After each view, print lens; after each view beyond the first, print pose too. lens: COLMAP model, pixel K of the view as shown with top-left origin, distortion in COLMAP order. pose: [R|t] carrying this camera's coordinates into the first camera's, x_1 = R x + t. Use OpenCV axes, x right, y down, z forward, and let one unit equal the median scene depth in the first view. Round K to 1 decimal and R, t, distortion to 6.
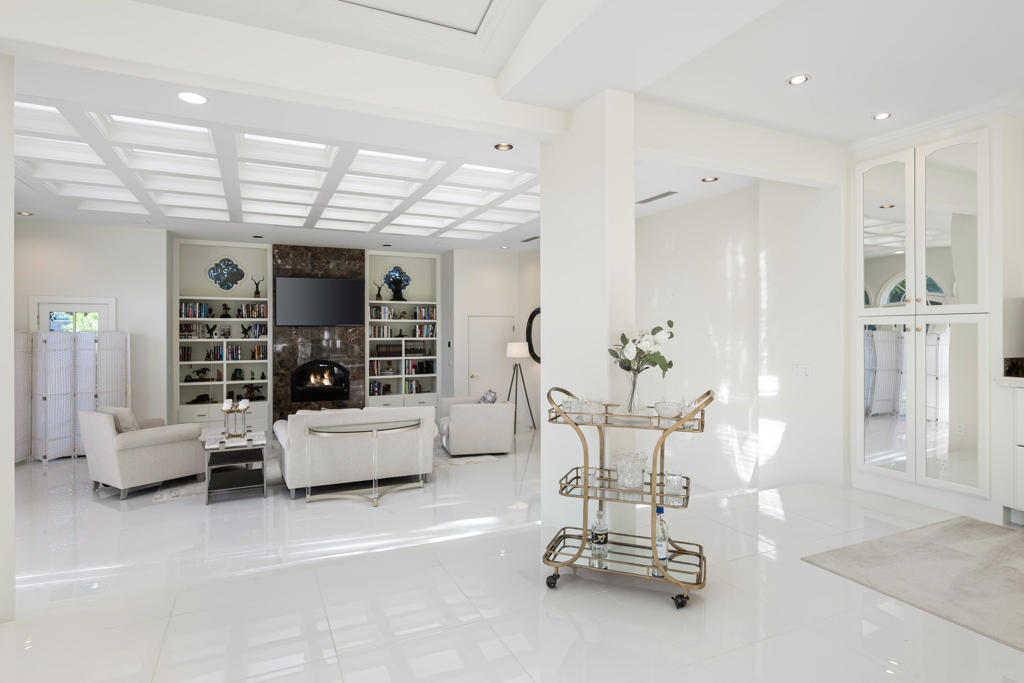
lens RADIAL K [[546.5, 0, 512.0], [0, 546.5, 341.5], [0, 0, 1]] dist [0.000284, 0.000986]
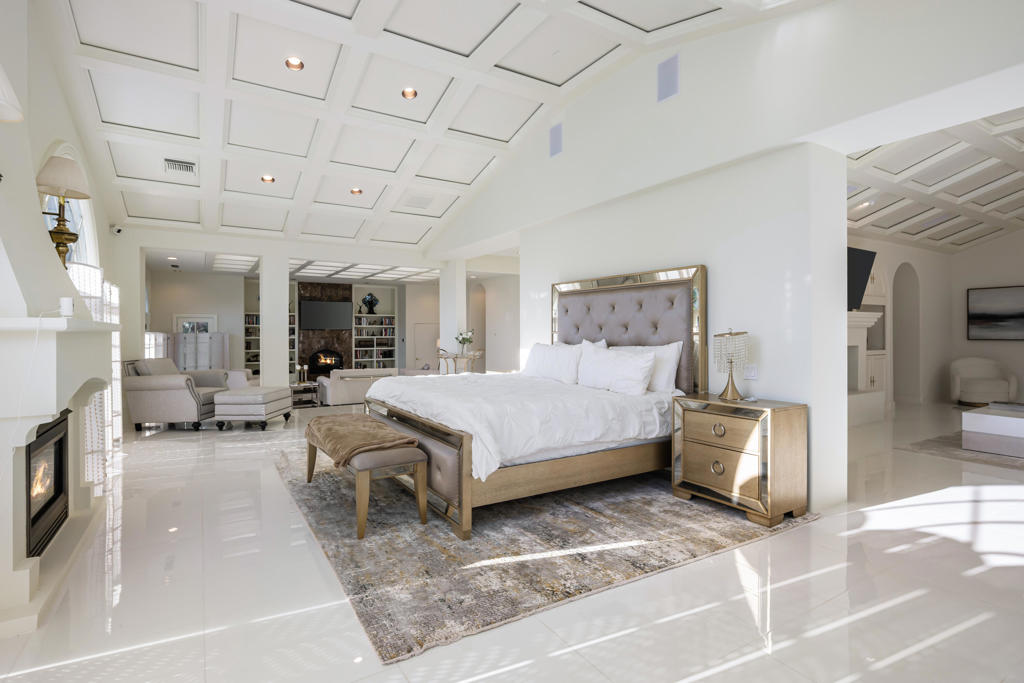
lens RADIAL K [[505.6, 0, 512.0], [0, 505.6, 341.5], [0, 0, 1]] dist [-0.000966, -0.000042]
pose [[0.994311, -0.003143, 0.106474, 0.053565], [0.003342, 0.999993, -0.001691, 0.012871], [-0.106468, 0.002038, 0.994314, -0.584727]]
